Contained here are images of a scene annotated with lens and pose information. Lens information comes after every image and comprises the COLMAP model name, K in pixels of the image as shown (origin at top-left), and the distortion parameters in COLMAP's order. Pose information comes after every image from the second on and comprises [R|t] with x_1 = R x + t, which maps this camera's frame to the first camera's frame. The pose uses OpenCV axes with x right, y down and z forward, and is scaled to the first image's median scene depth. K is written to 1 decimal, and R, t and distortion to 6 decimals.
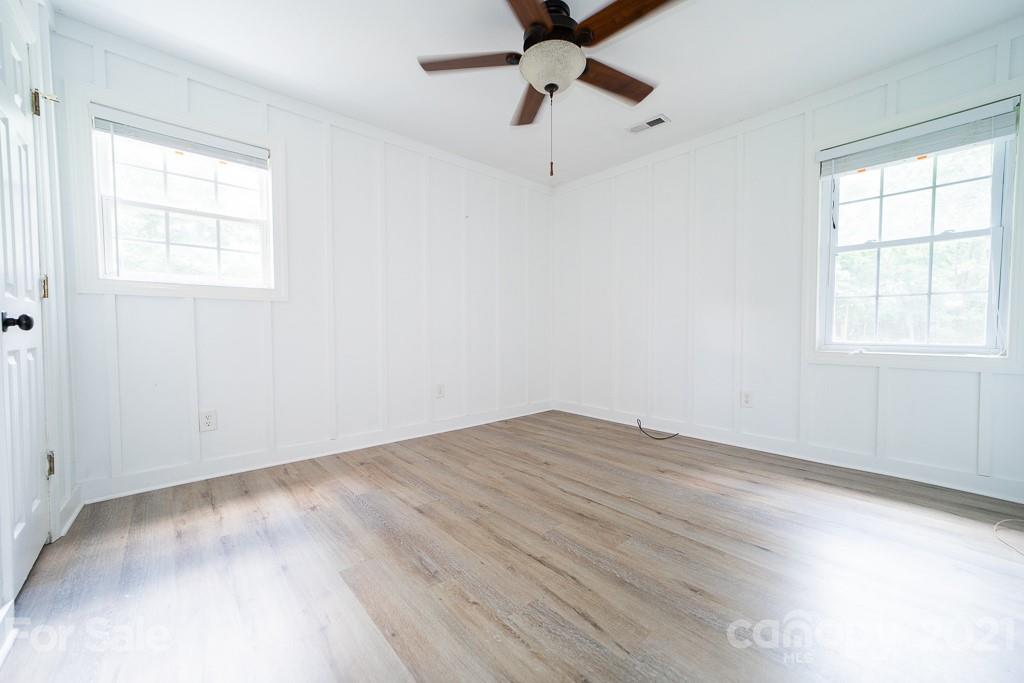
lens RADIAL K [[391.5, 0, 514.0], [0, 391.5, 344.6], [0, 0, 1]] dist [-0.000124, 0.000312]
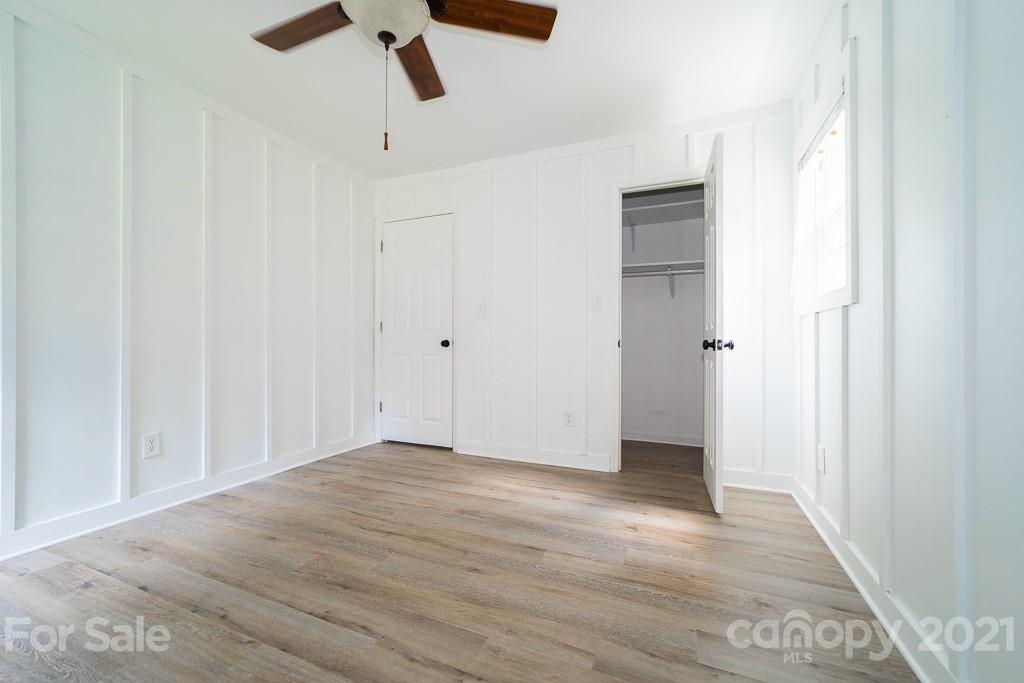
lens RADIAL K [[427.9, 0, 500.4], [0, 427.9, 341.4], [0, 0, 1]] dist [0.000773, 0.000234]
pose [[-0.922196, -0.000567, -0.386723, 0.218094], [-0.013016, 0.999478, 0.029573, -0.083023], [0.386504, 0.032306, -0.921722, 1.903829]]
